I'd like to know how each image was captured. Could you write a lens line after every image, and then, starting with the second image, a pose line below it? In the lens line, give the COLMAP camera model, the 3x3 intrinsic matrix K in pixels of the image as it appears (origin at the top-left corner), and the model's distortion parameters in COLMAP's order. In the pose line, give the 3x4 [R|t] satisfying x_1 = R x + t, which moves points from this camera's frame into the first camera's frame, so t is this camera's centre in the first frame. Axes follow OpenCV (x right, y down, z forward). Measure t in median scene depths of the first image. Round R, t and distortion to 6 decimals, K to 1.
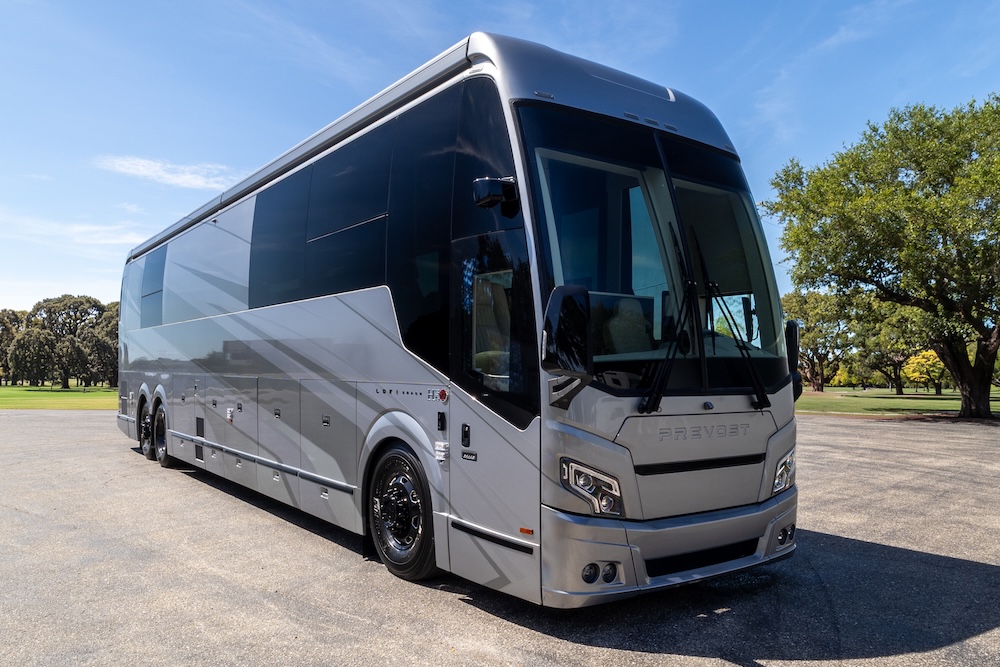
lens RADIAL K [[753.0, 0, 500.4], [0, 753.0, 390.9], [0, 0, 1]] dist [0.034752, 0.000969]
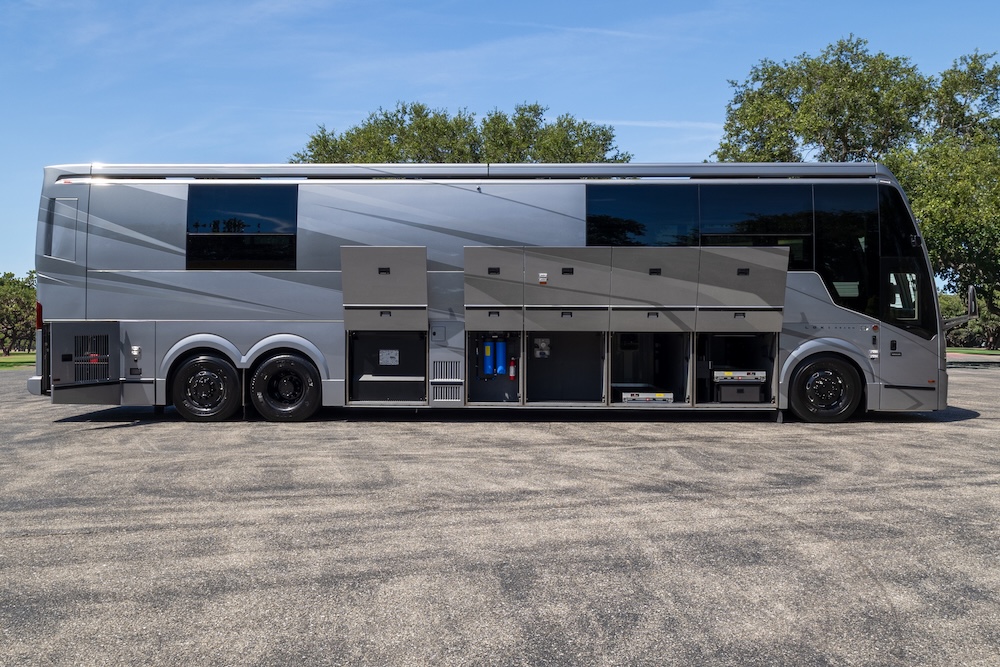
lens RADIAL K [[856.7, 0, 499.0], [0, 856.7, 319.3], [0, 0, 1]] dist [0.003437, -0.003230]
pose [[0.612276, 0.002425, 0.790640, -2.405385], [0.025688, 0.999406, -0.022959, 0.008886], [-0.790226, 0.034367, 0.611851, 0.315170]]
